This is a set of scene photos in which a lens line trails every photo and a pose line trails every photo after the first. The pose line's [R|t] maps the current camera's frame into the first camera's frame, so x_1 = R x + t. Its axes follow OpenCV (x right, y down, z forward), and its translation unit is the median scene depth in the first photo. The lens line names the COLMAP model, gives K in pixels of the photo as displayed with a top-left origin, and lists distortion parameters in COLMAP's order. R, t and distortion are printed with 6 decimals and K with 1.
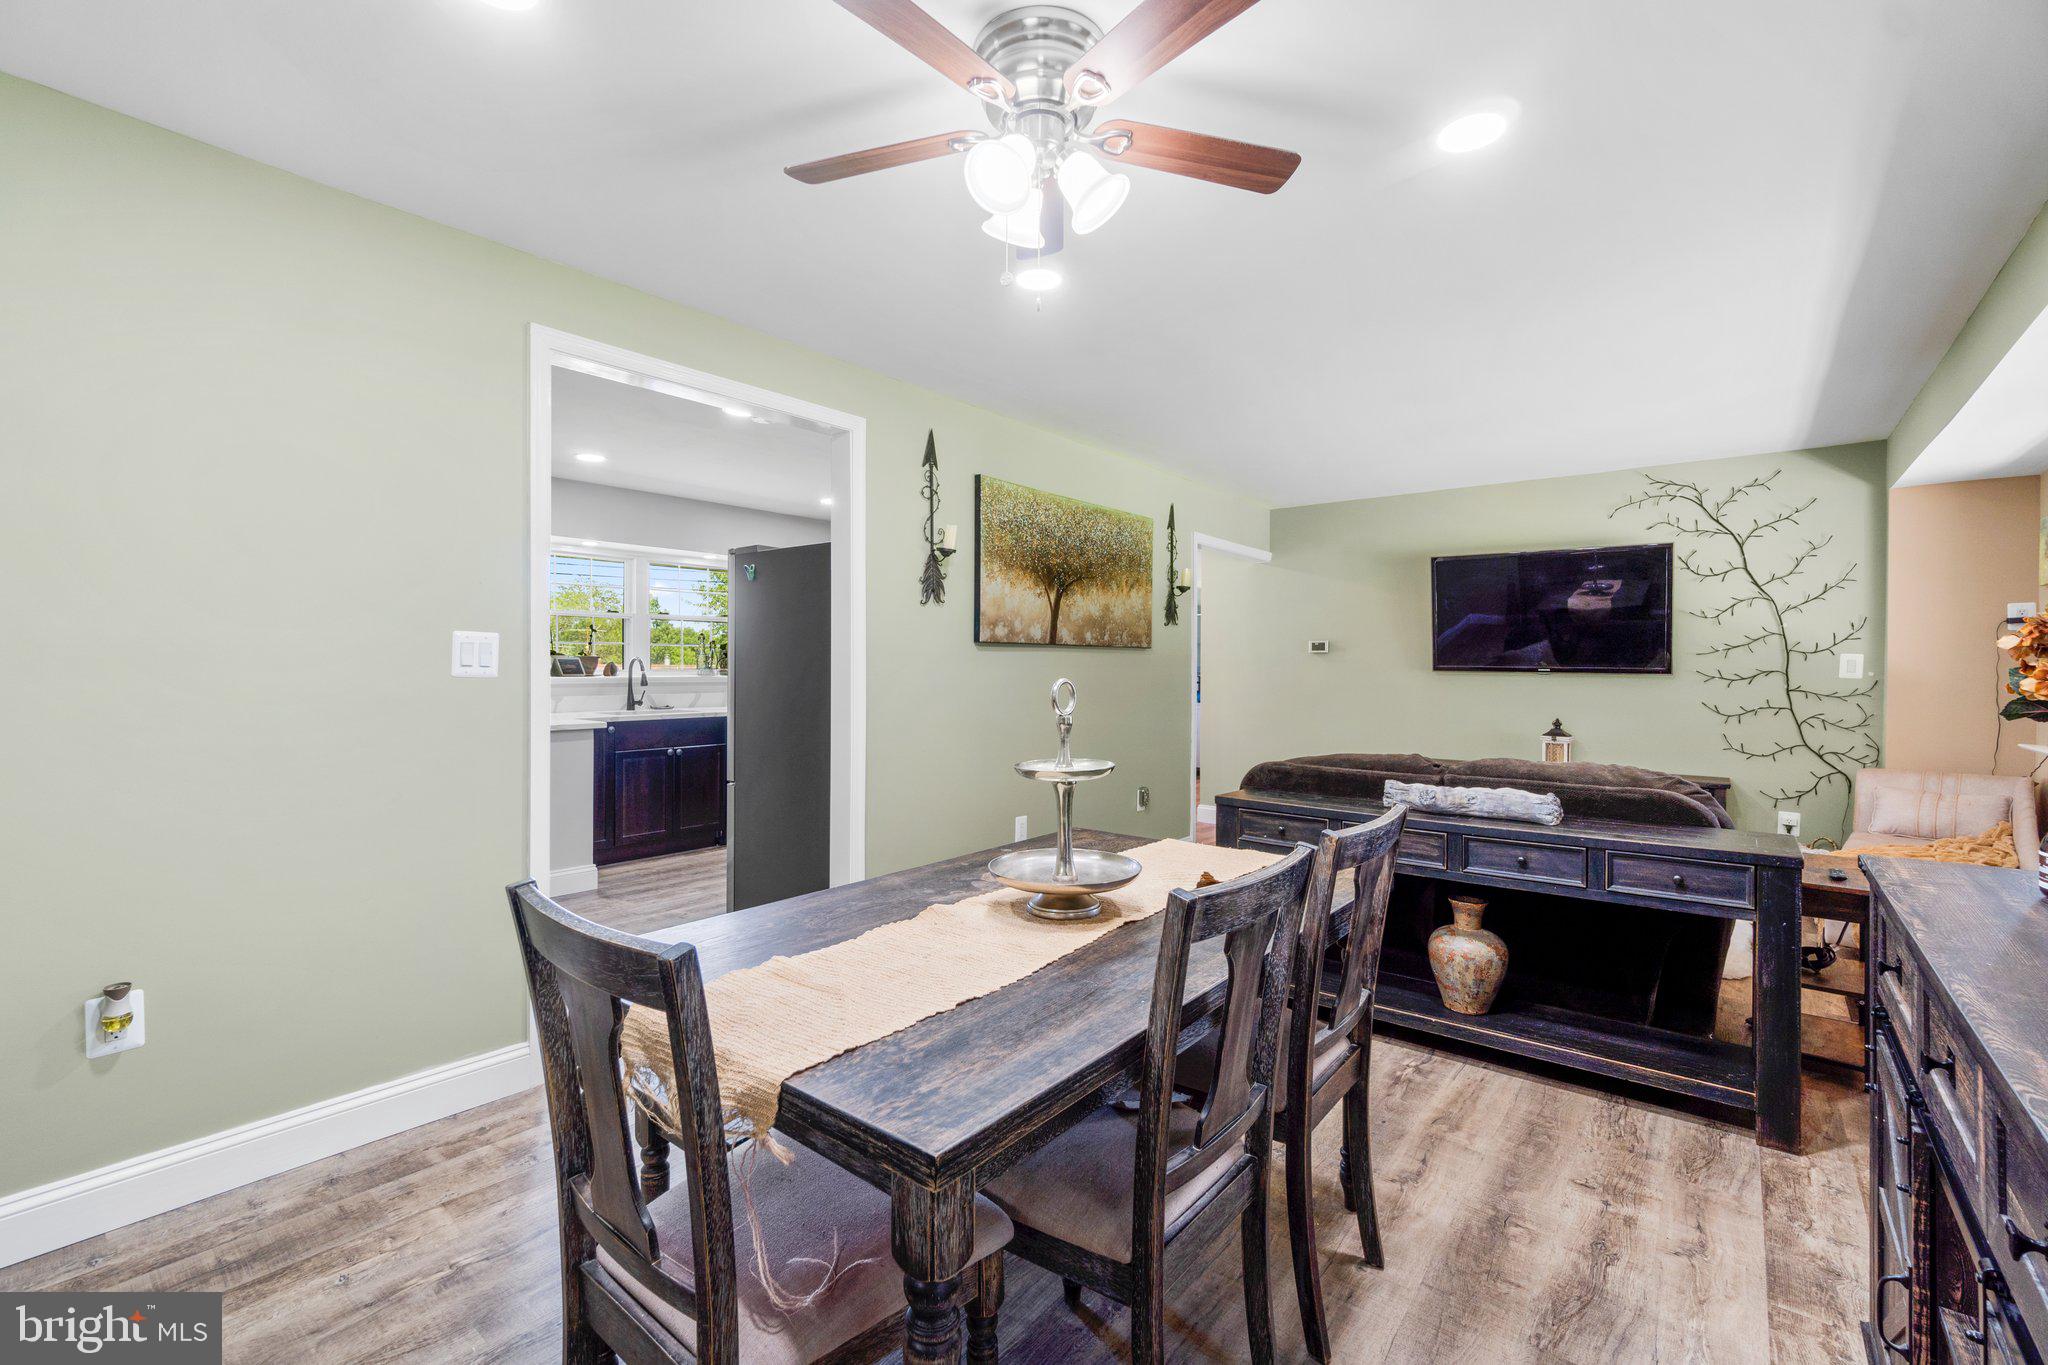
lens RADIAL K [[882.3, 0, 1021.2], [0, 882.3, 671.3], [0, 0, 1]] dist [-0.000430, 0.000033]
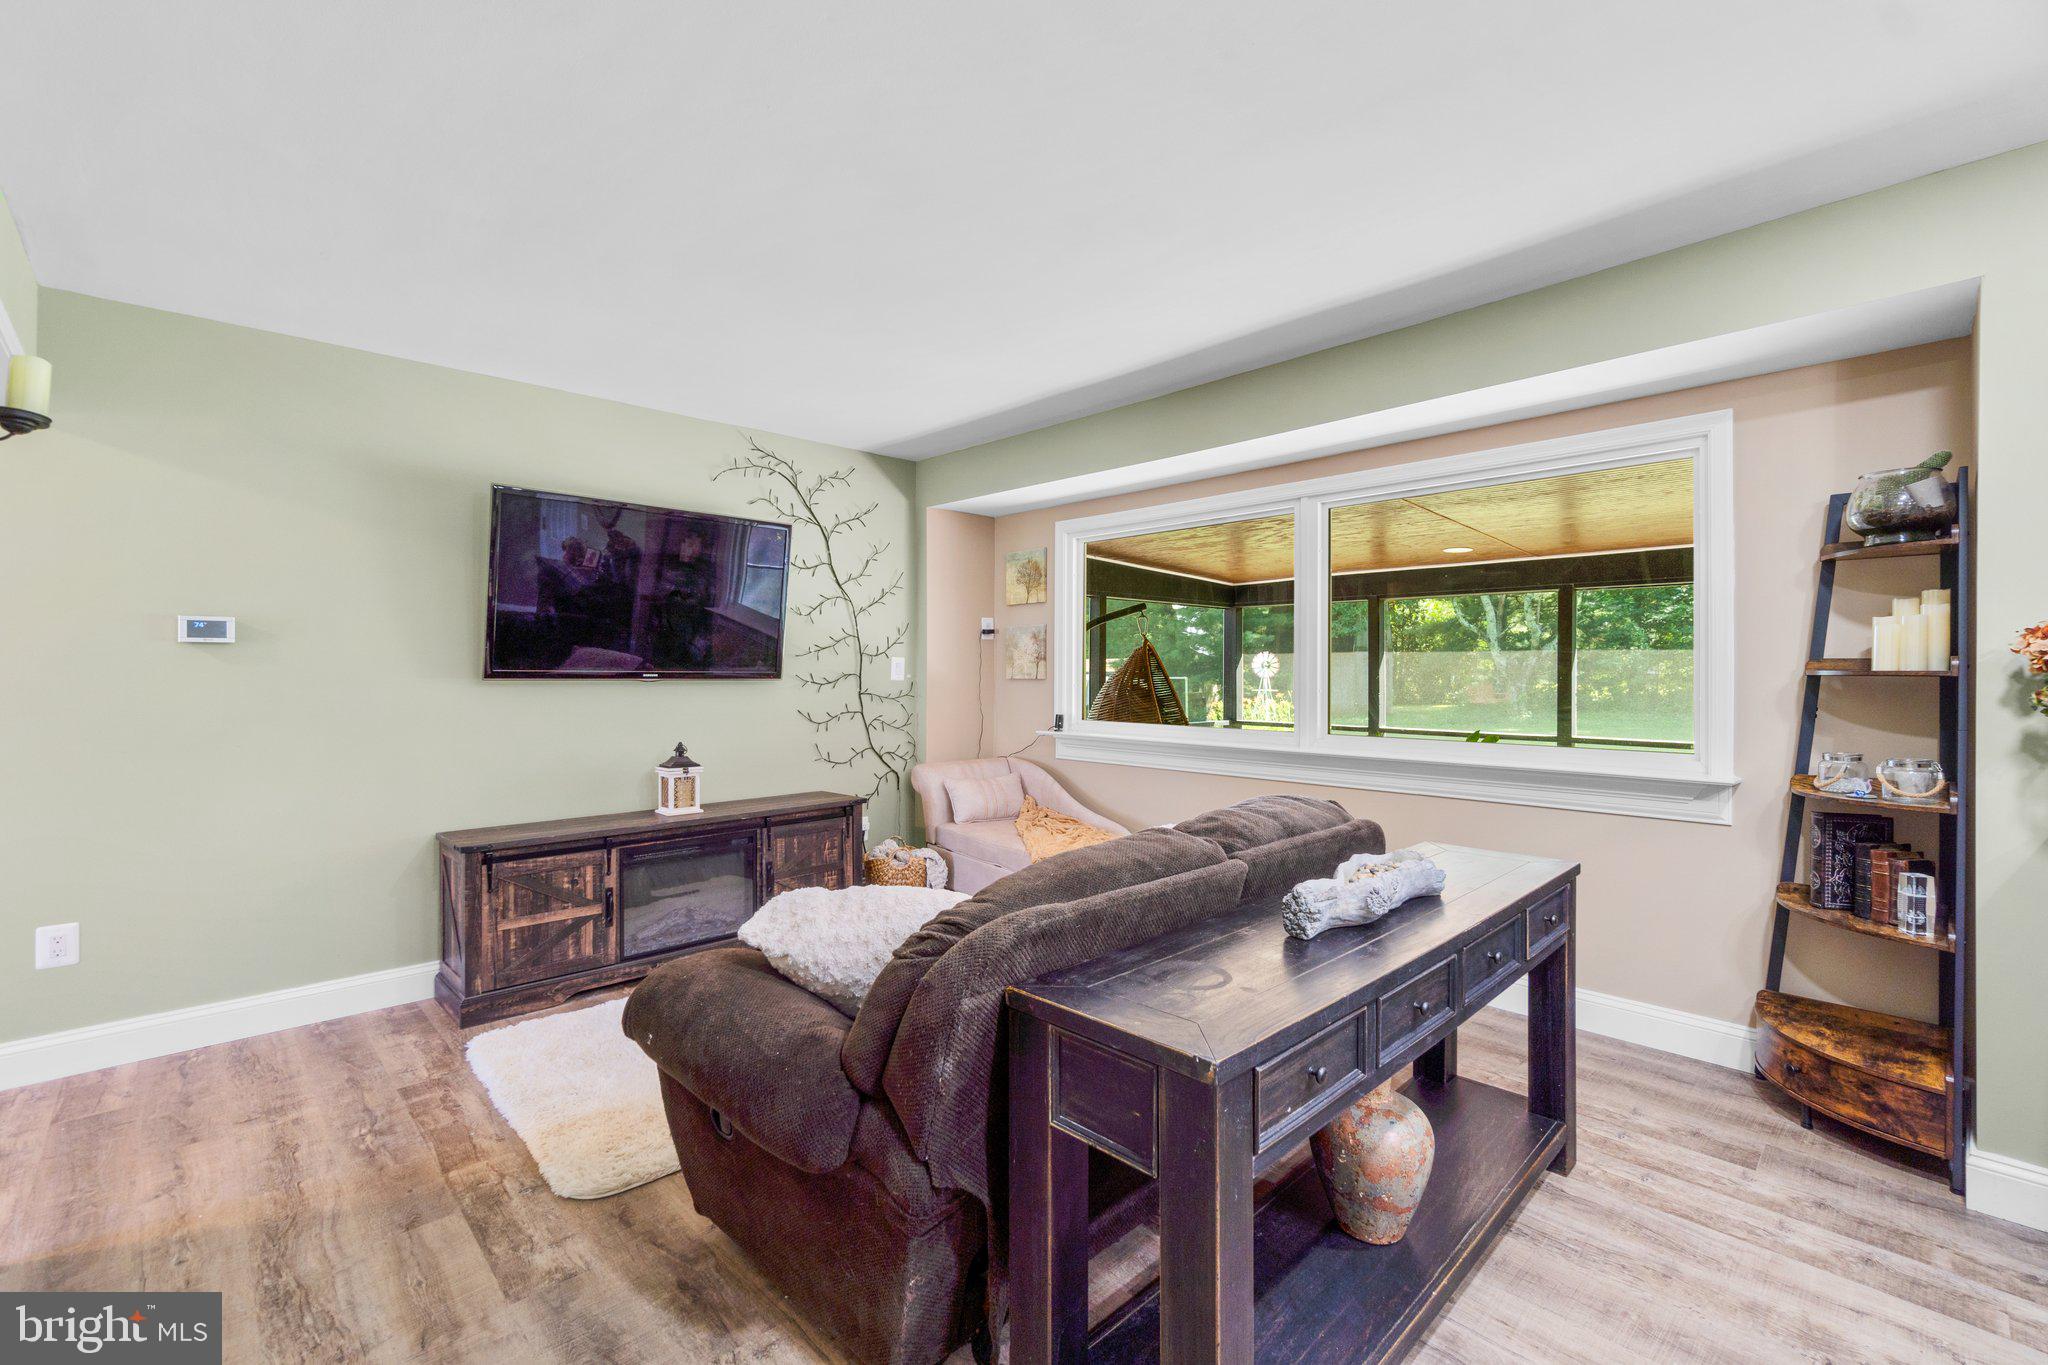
lens RADIAL K [[882.3, 0, 1021.2], [0, 882.3, 671.3], [0, 0, 1]] dist [-0.000430, 0.000033]
pose [[0.124330, -0.007562, 0.992212, -0.086210], [0.006508, 0.999956, 0.006806, -0.008979], [-0.992220, 0.005611, 0.124373, 0.707827]]
